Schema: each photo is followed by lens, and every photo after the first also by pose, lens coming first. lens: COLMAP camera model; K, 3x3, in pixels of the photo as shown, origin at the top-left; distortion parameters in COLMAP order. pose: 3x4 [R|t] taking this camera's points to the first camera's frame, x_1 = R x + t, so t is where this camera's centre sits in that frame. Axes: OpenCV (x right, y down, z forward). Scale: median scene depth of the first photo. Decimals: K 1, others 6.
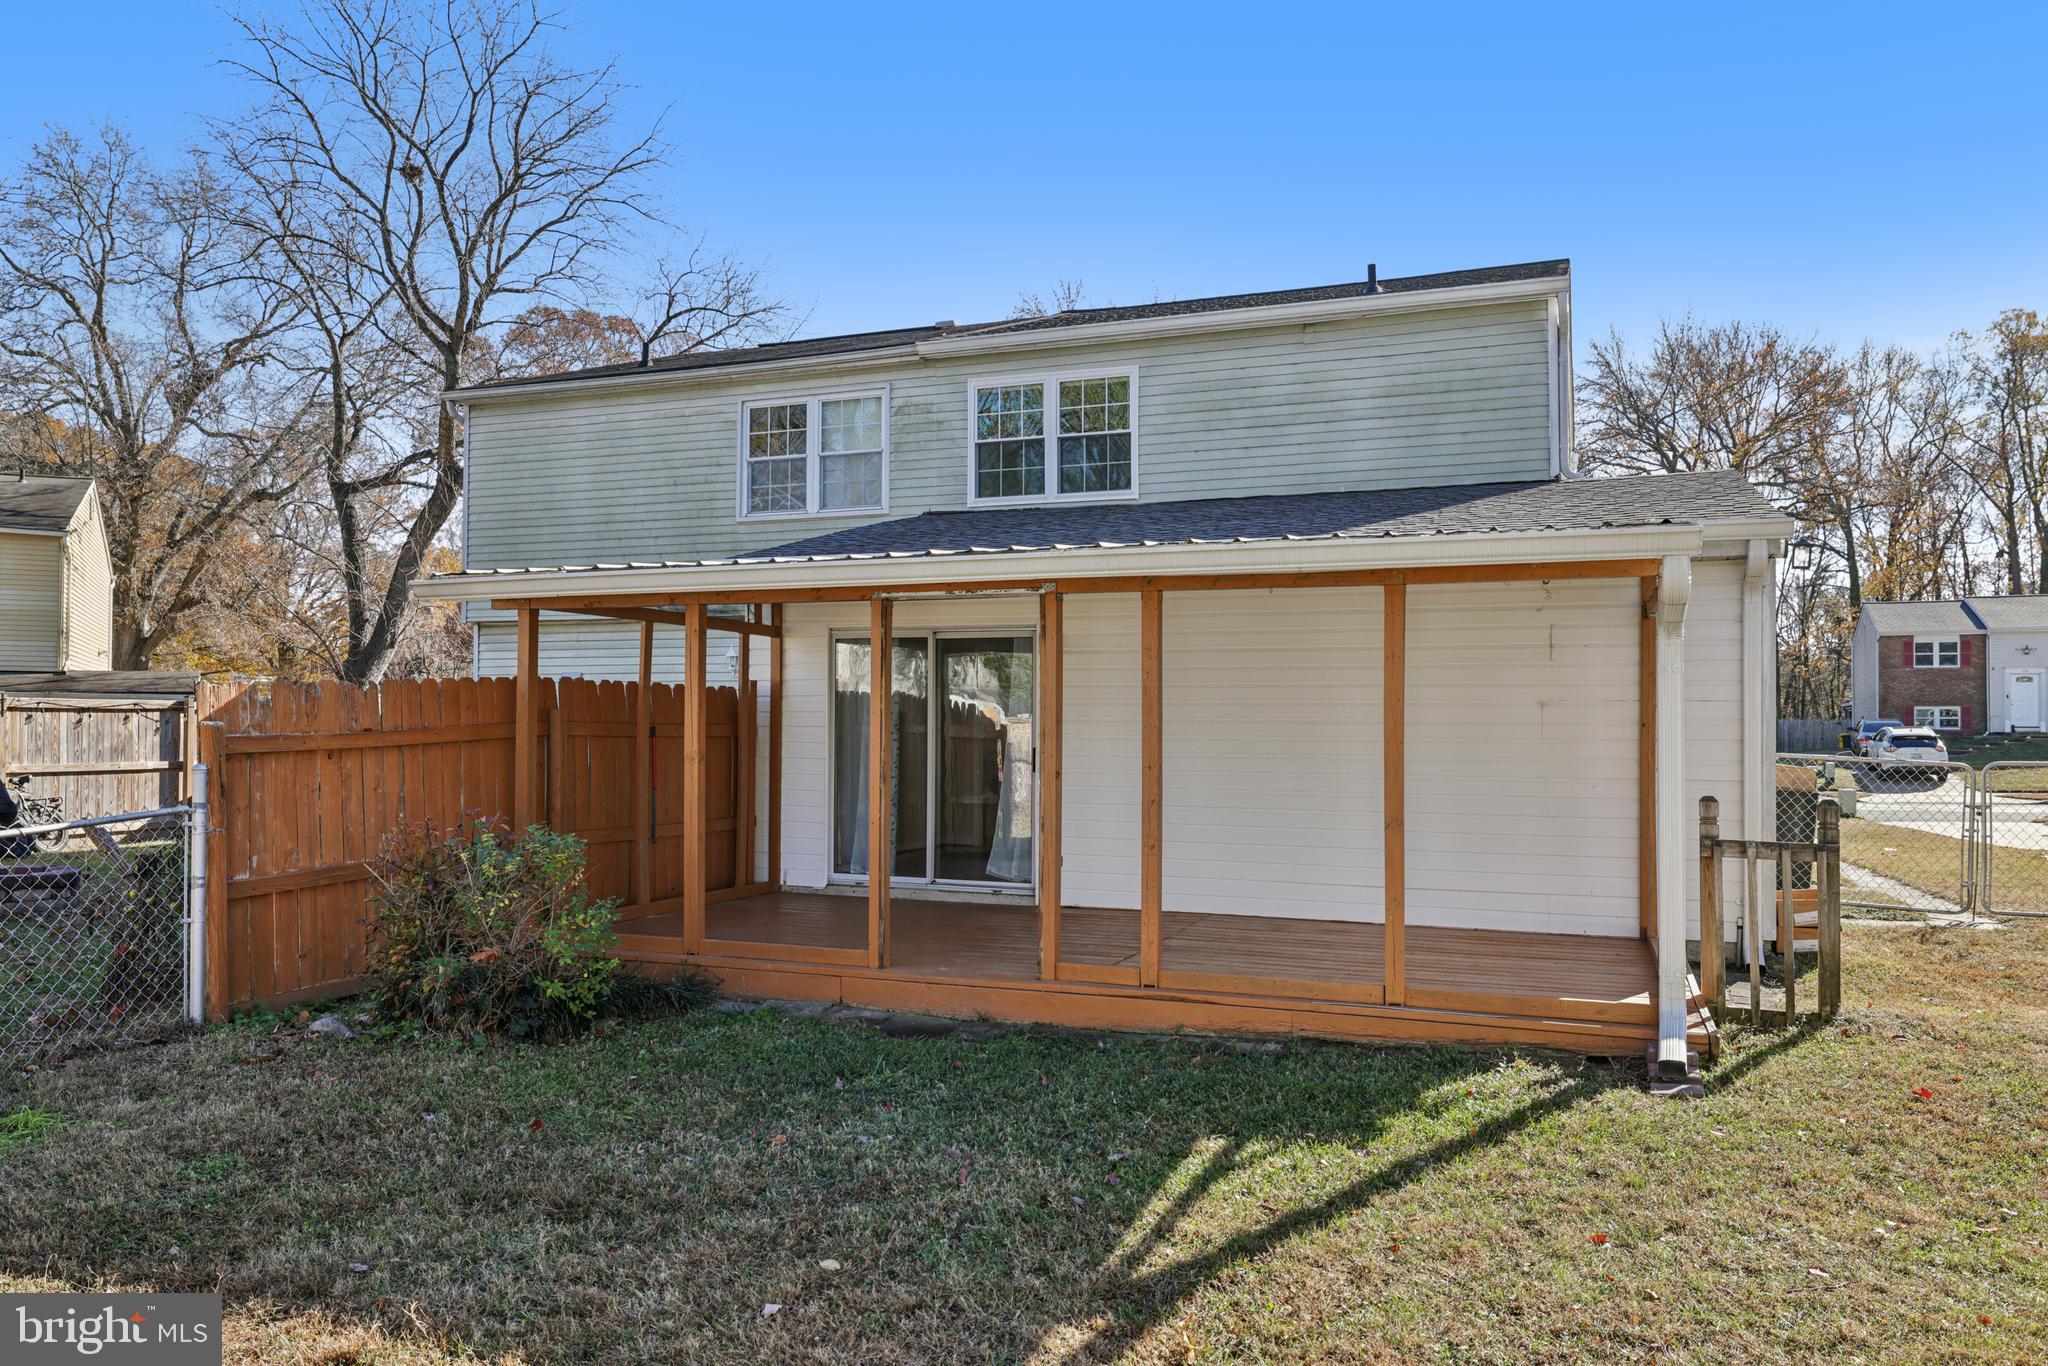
lens RADIAL K [[1449.4, 0, 1015.0], [0, 1449.4, 696.4], [0, 0, 1]] dist [0.002473, -0.000441]
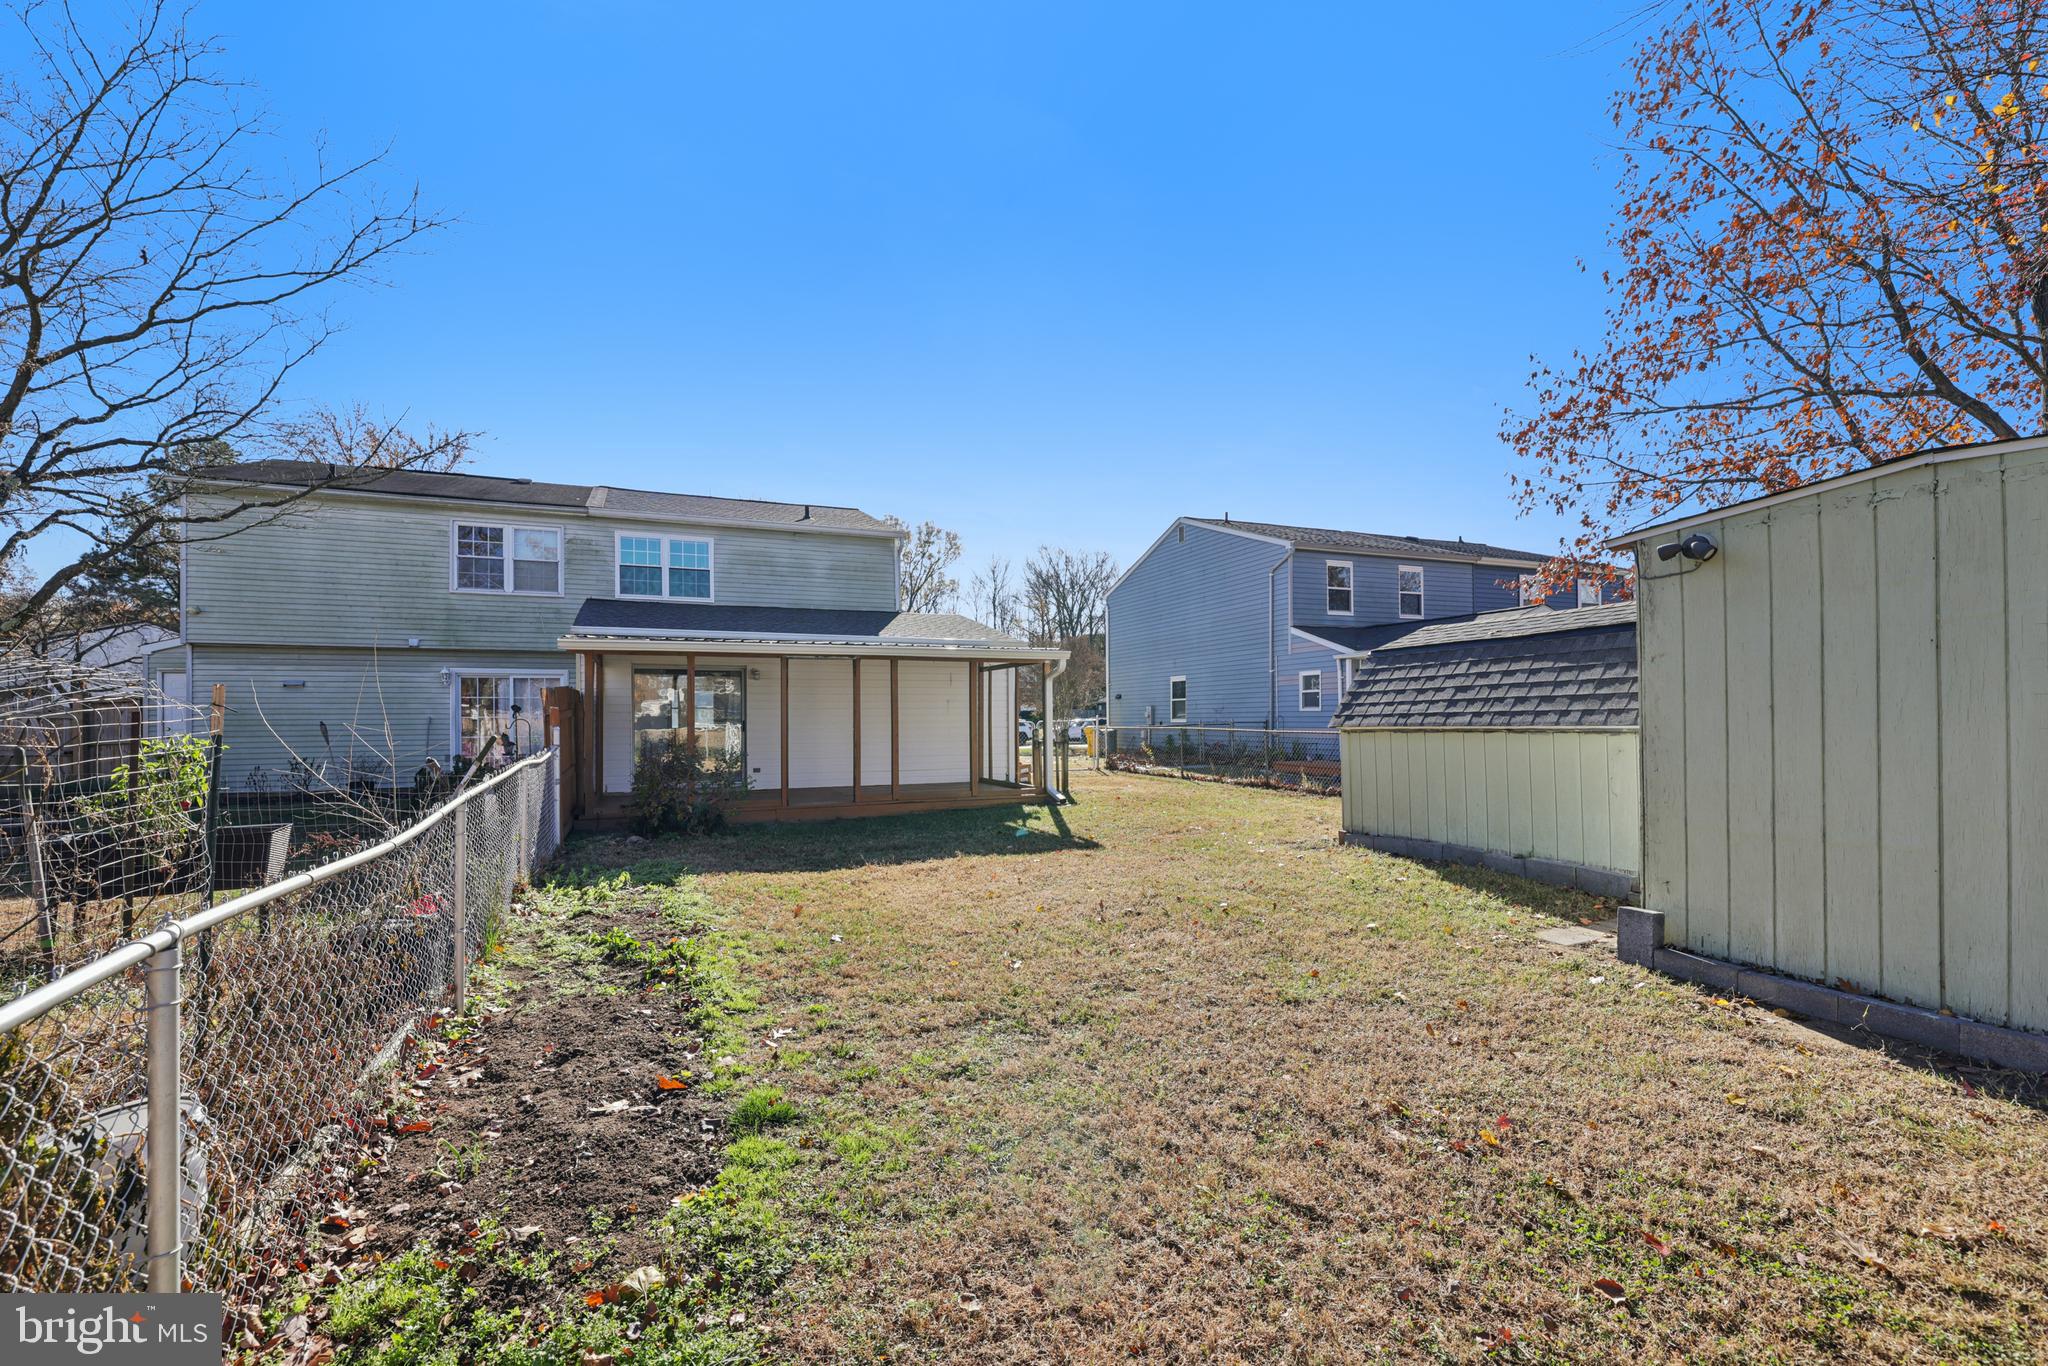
lens RADIAL K [[878.3, 0, 1022.0], [0, 878.3, 704.2], [0, 0, 1]] dist [0.001383, 0.000096]
pose [[0.705979, -0.000032, 0.708233, -0.457780], [-0.002840, 0.999992, 0.002877, 0.003557], [-0.708227, -0.004043, 0.705973, -0.184635]]
